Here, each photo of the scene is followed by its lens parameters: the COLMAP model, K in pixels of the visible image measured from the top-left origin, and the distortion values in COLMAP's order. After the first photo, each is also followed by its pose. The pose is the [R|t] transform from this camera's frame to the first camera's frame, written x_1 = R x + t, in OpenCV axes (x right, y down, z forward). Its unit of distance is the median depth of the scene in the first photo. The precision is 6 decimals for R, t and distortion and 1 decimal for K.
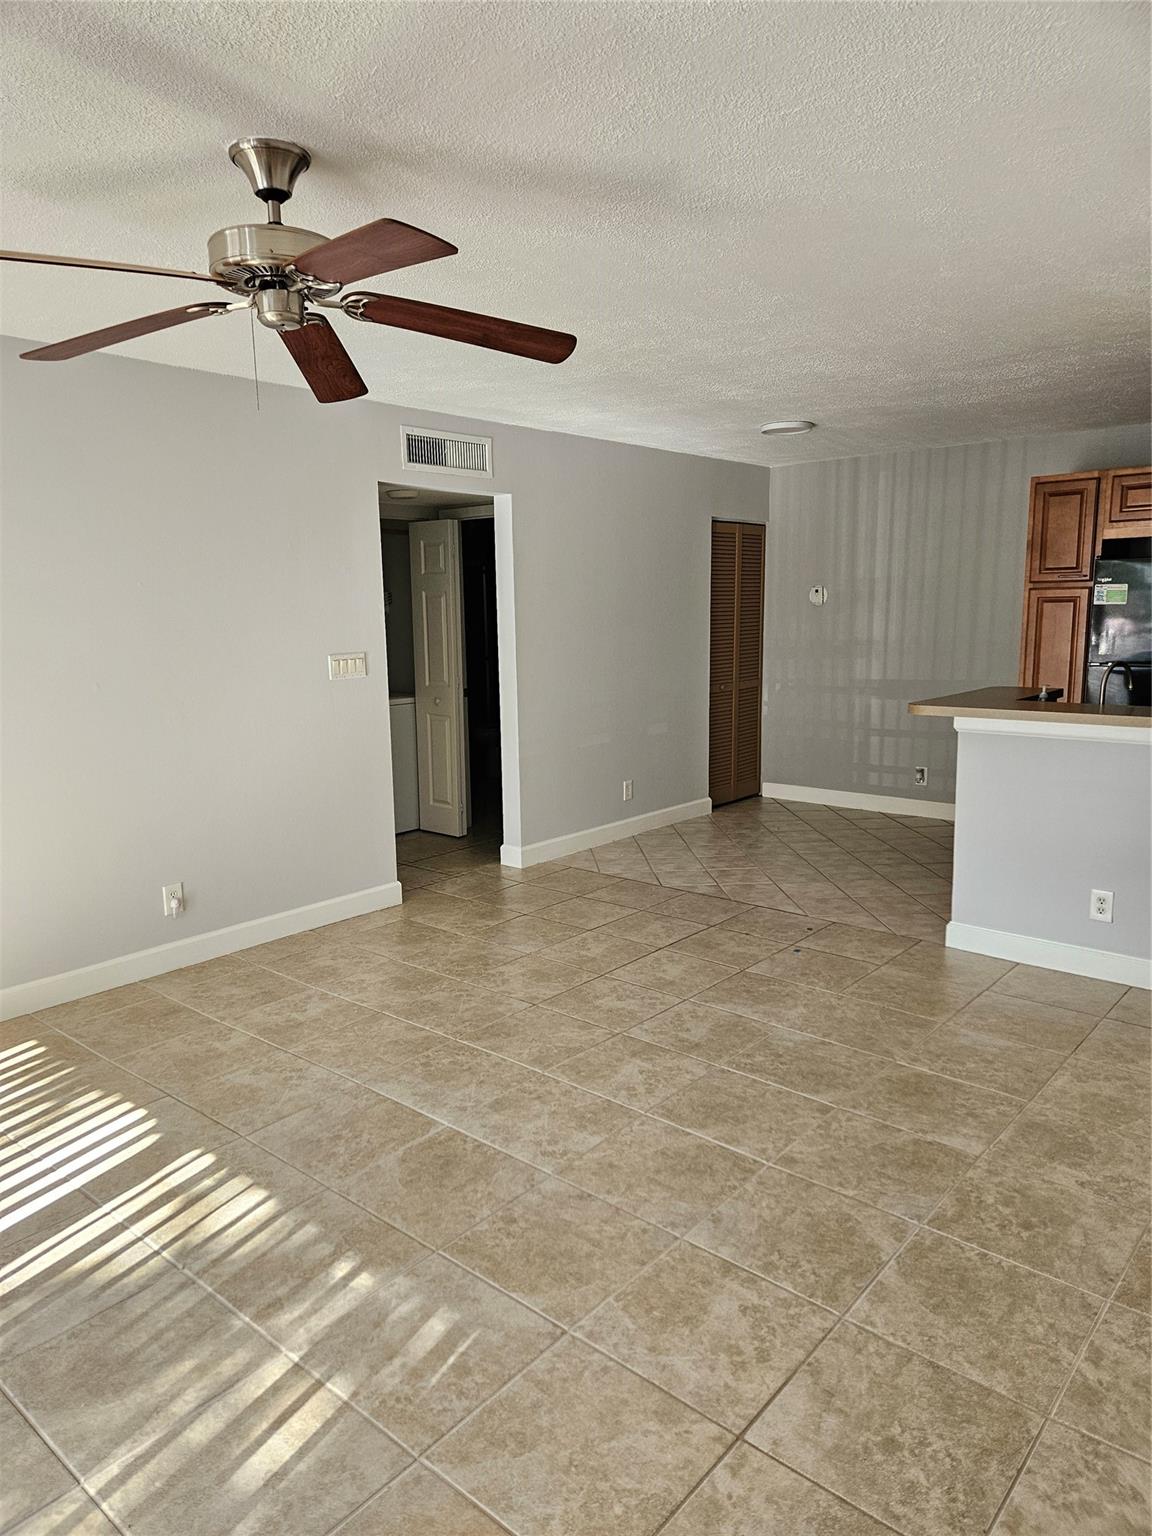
lens RADIAL K [[1026.6, 0, 576.0], [0, 1026.6, 768.0], [0, 0, 1]] dist [0.066547, 0.000013]
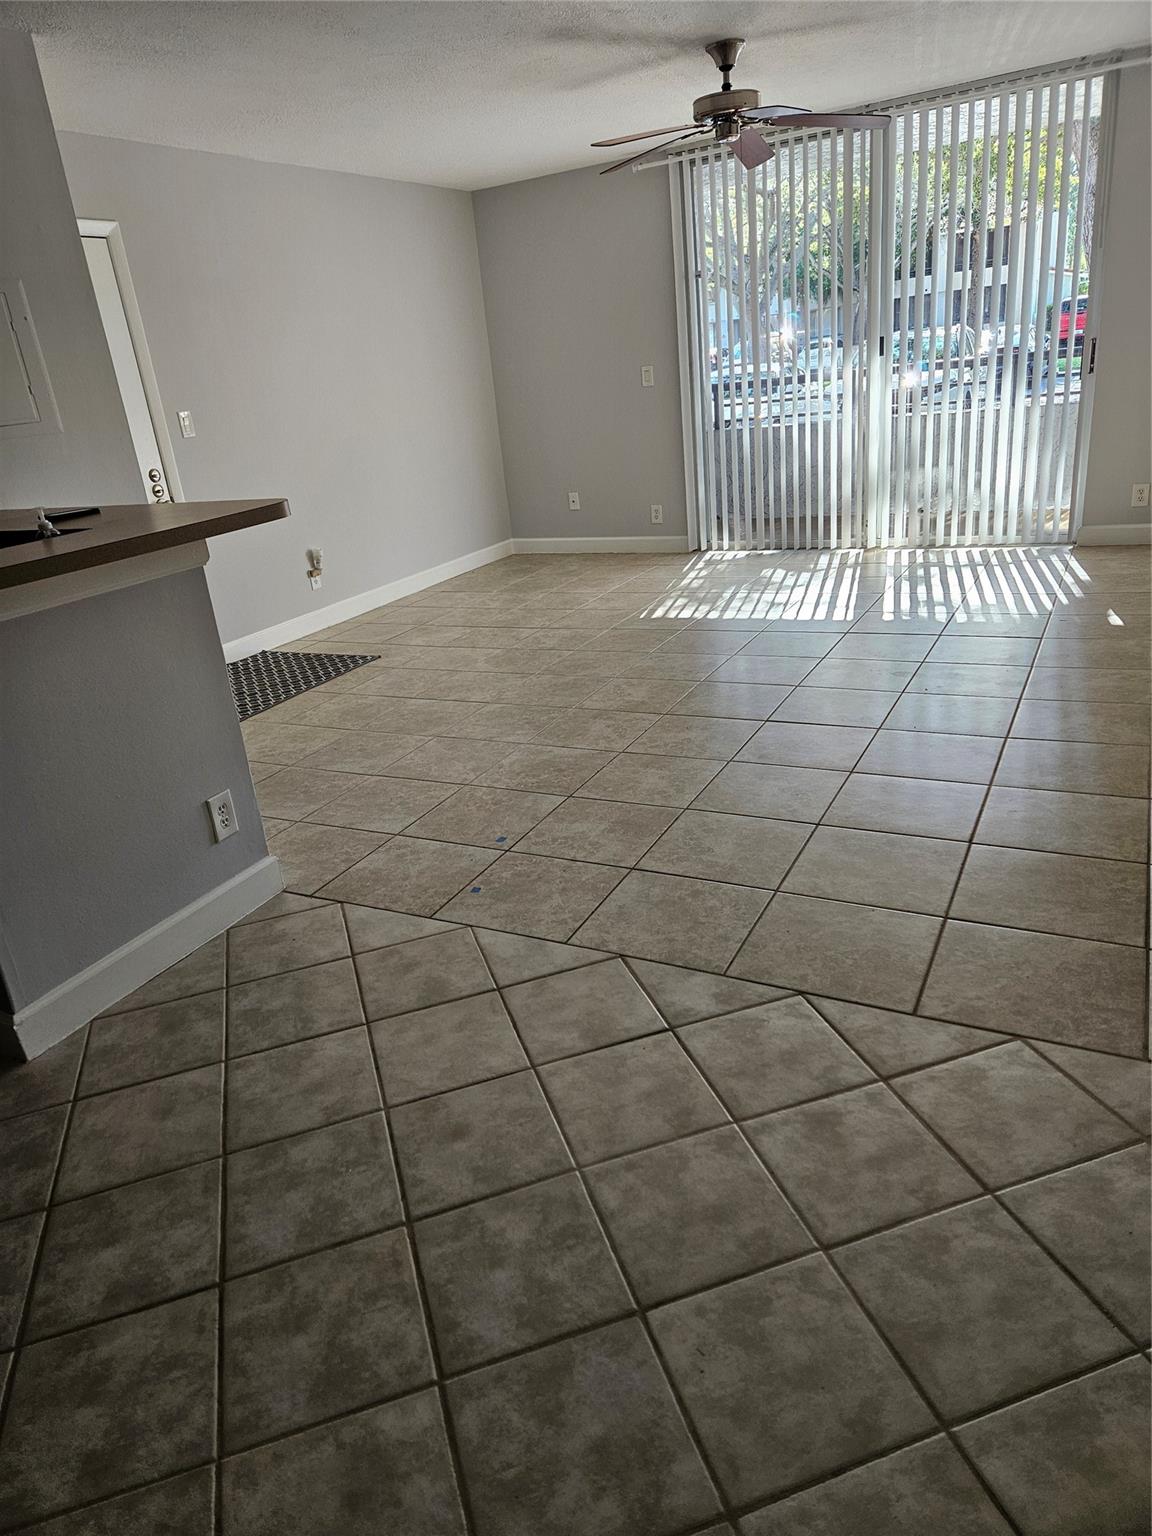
lens RADIAL K [[1026.6, 0, 576.0], [0, 1026.6, 768.0], [0, 0, 1]] dist [0.066547, 0.000013]
pose [[-0.966571, 0.189855, -0.172323, 0.260186], [0.077060, 0.856125, 0.510991, -0.208153], [0.244544, 0.480630, -0.842136, 1.486599]]
